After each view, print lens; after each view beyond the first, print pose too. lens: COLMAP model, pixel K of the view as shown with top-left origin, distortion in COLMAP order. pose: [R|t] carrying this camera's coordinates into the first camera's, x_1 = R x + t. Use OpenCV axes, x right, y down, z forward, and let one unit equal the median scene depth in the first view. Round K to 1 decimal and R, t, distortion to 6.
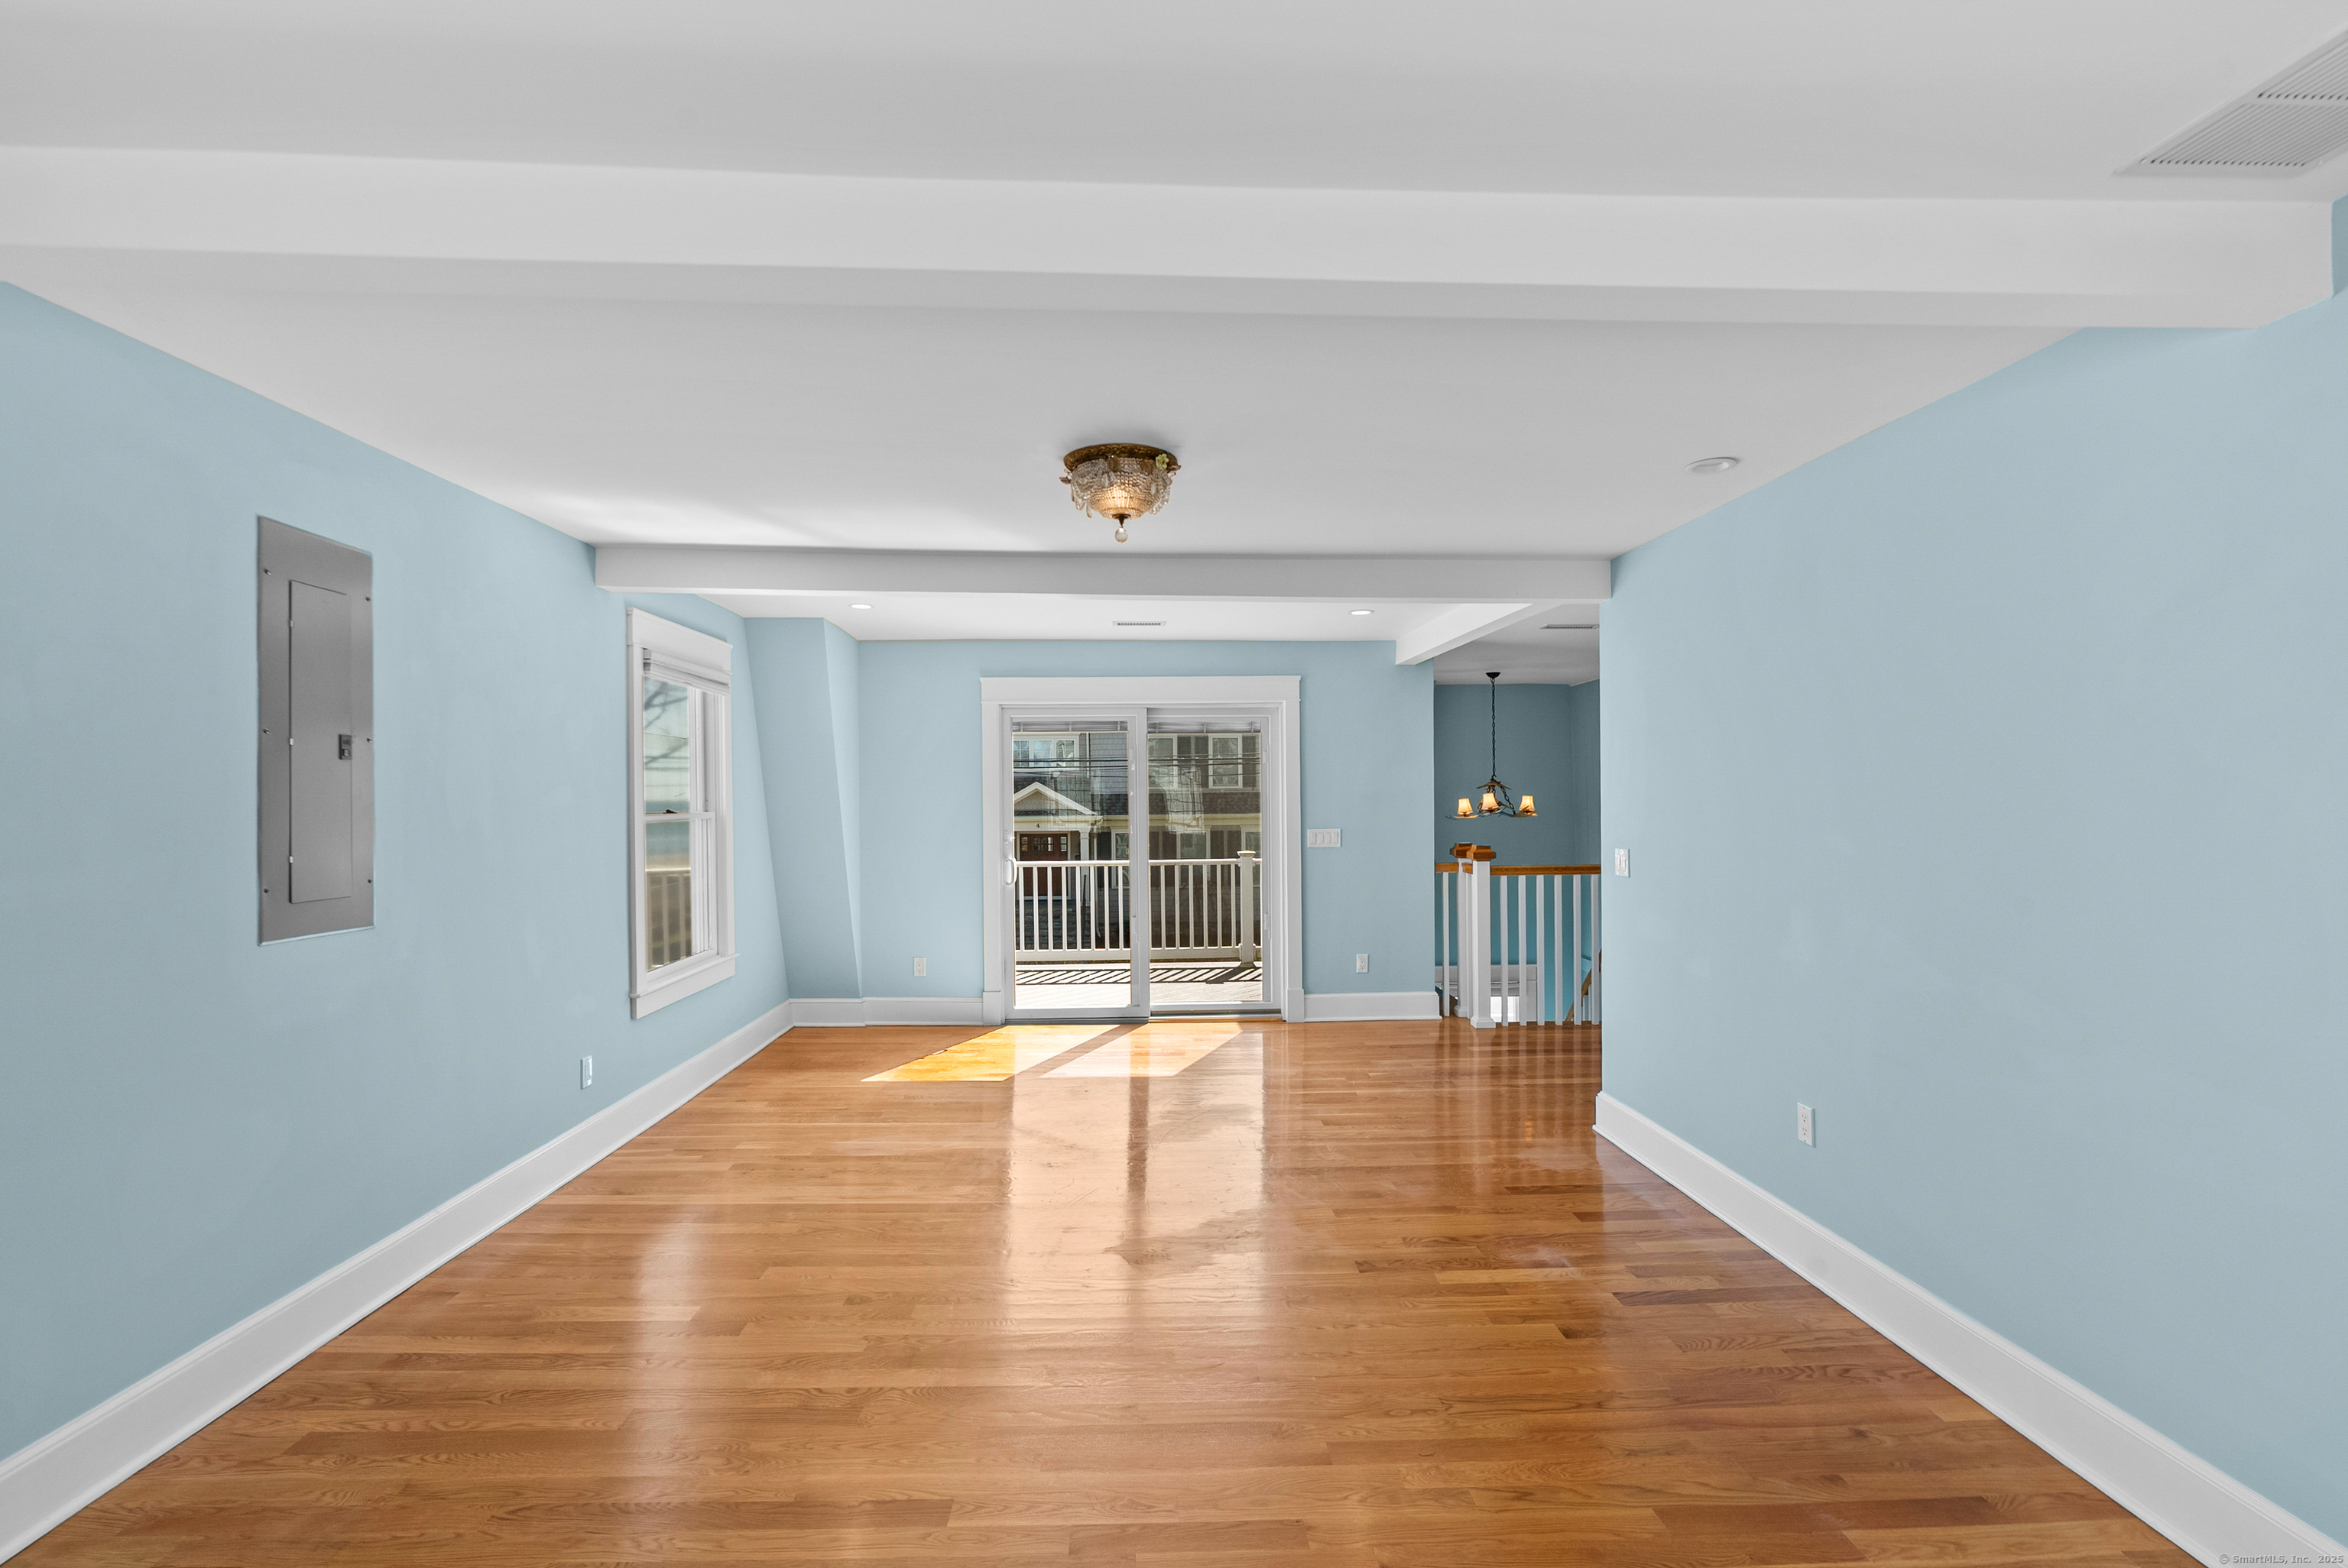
lens RADIAL K [[1070.3, 0, 1164.3], [0, 1070.3, 789.9], [0, 0, 1]] dist [0.001204, 0.000095]
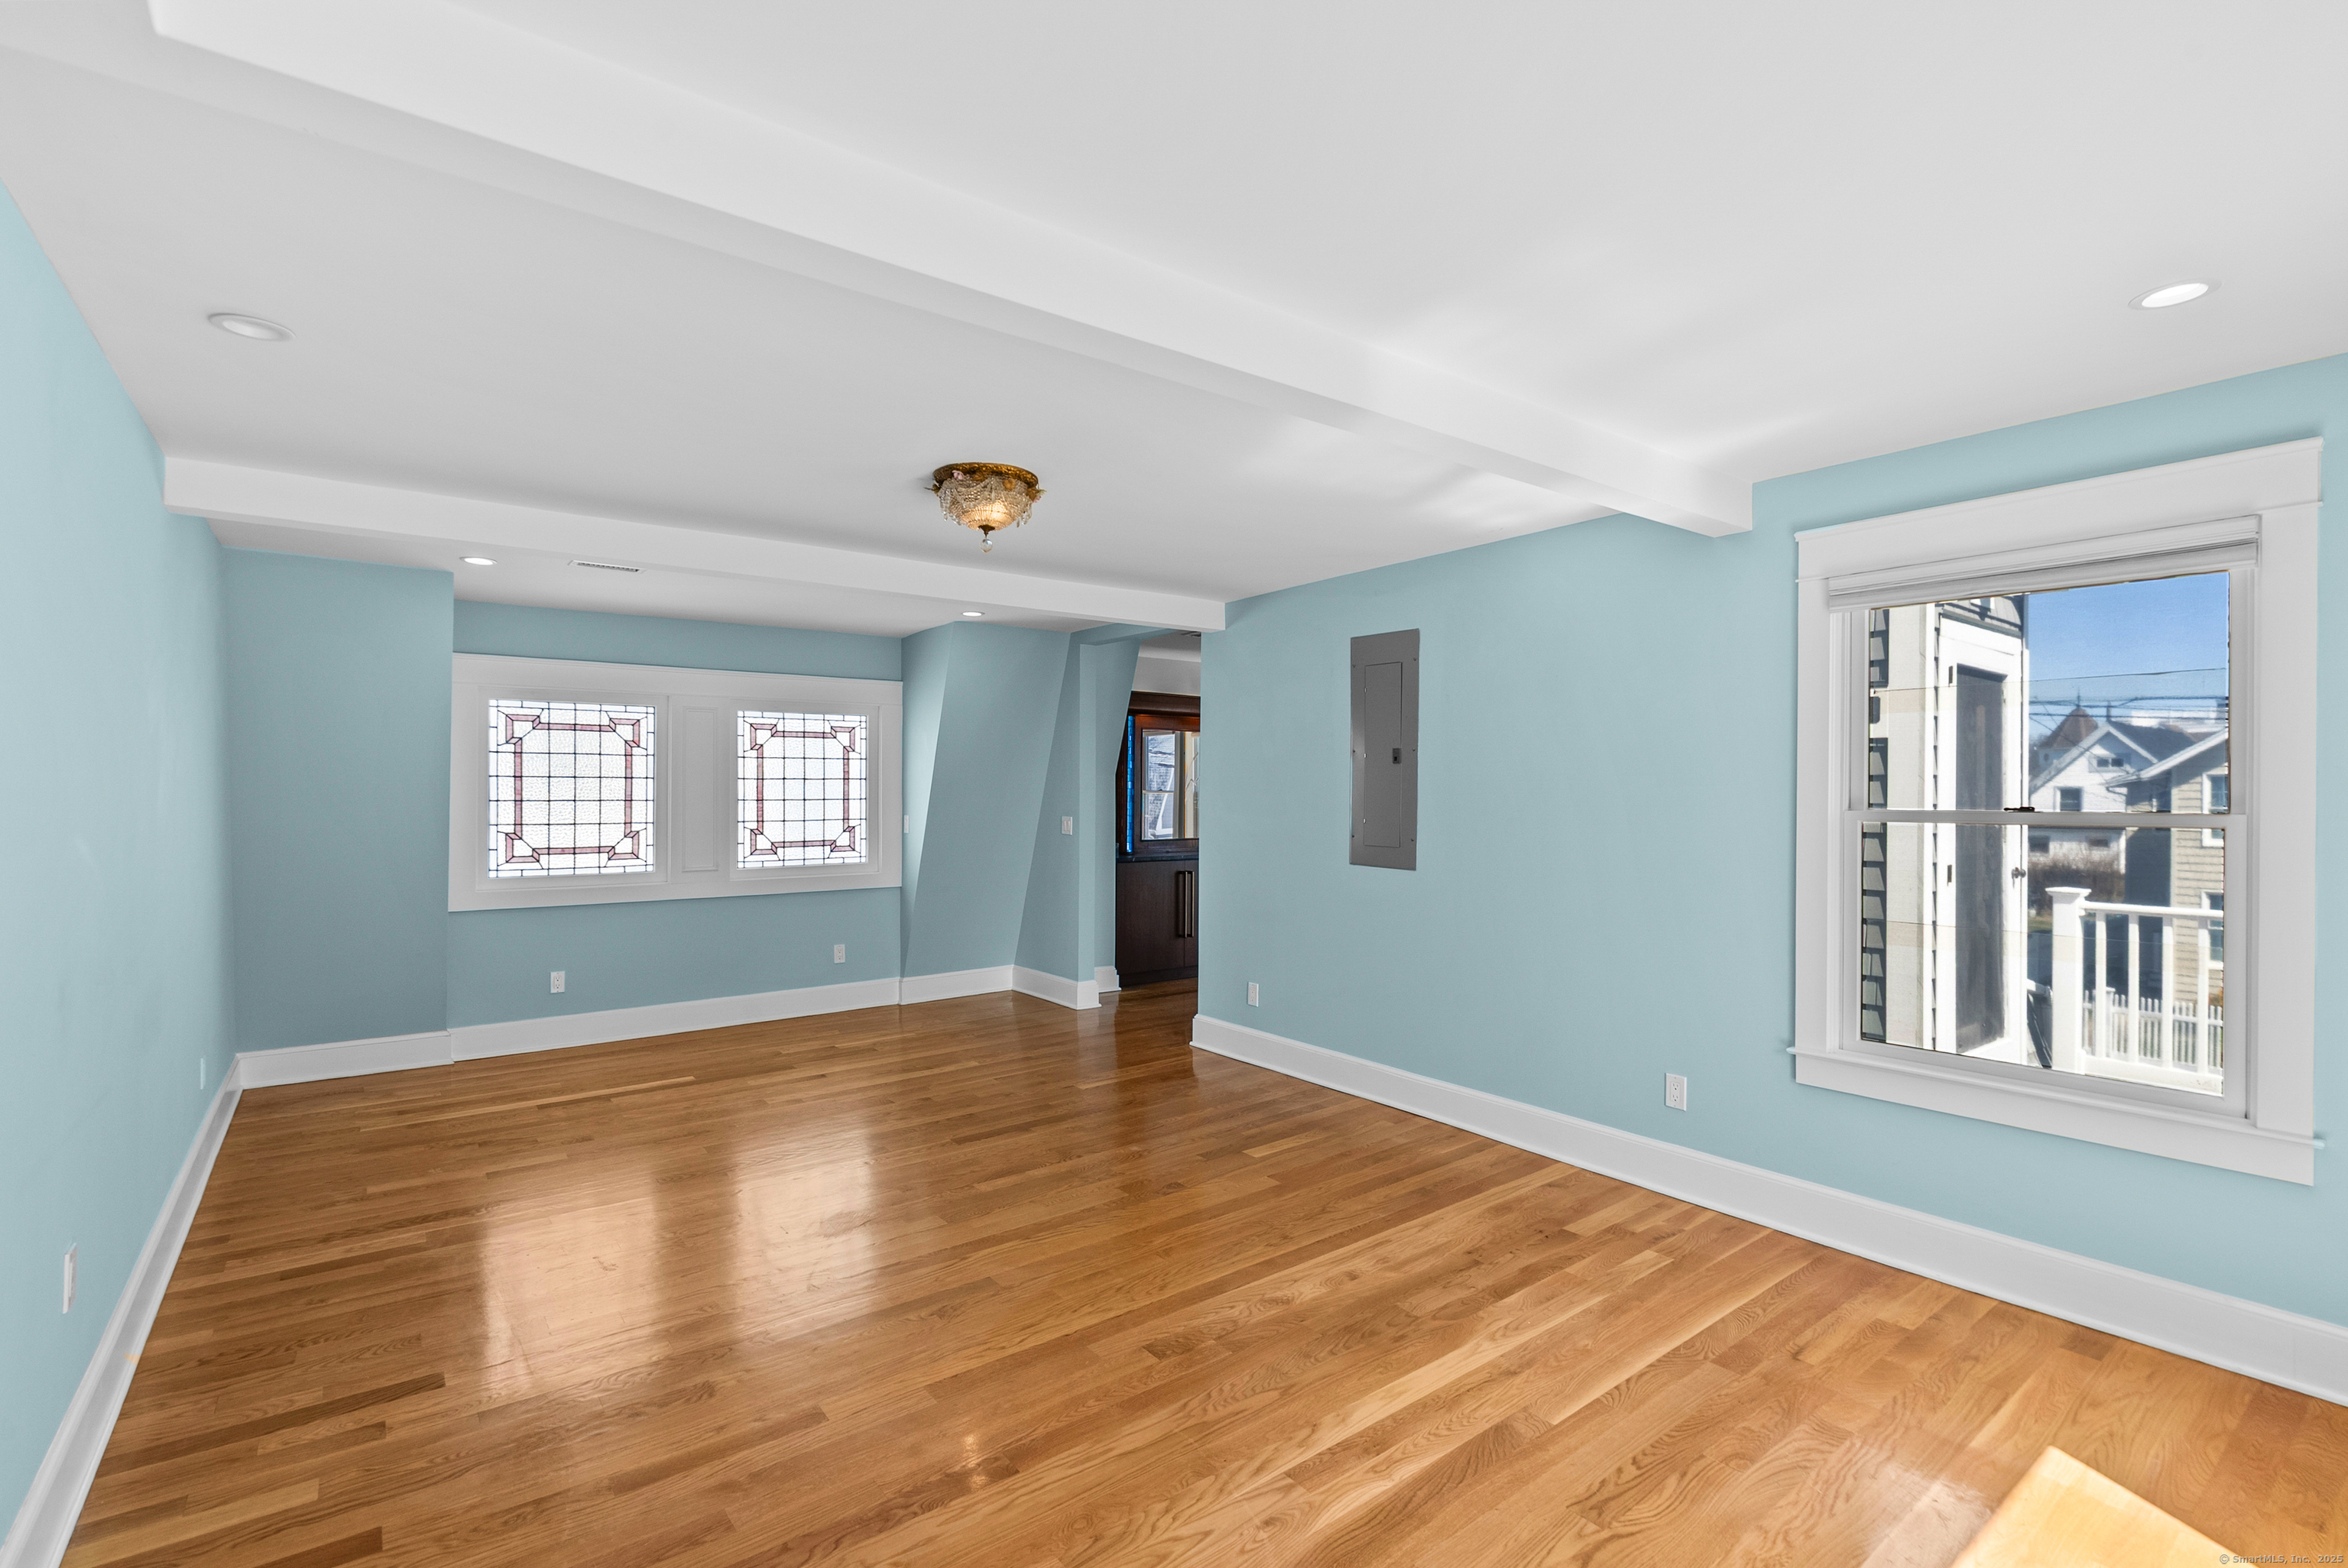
lens RADIAL K [[1070.3, 0, 1165.5], [0, 1070.3, 792.9], [0, 0, 1]] dist [0.001204, 0.000095]
pose [[-0.815760, 0.002856, -0.578384, 0.394482], [0.004143, 0.999991, -0.000906, 0.013682], [0.578376, -0.003135, -0.815764, 1.785339]]
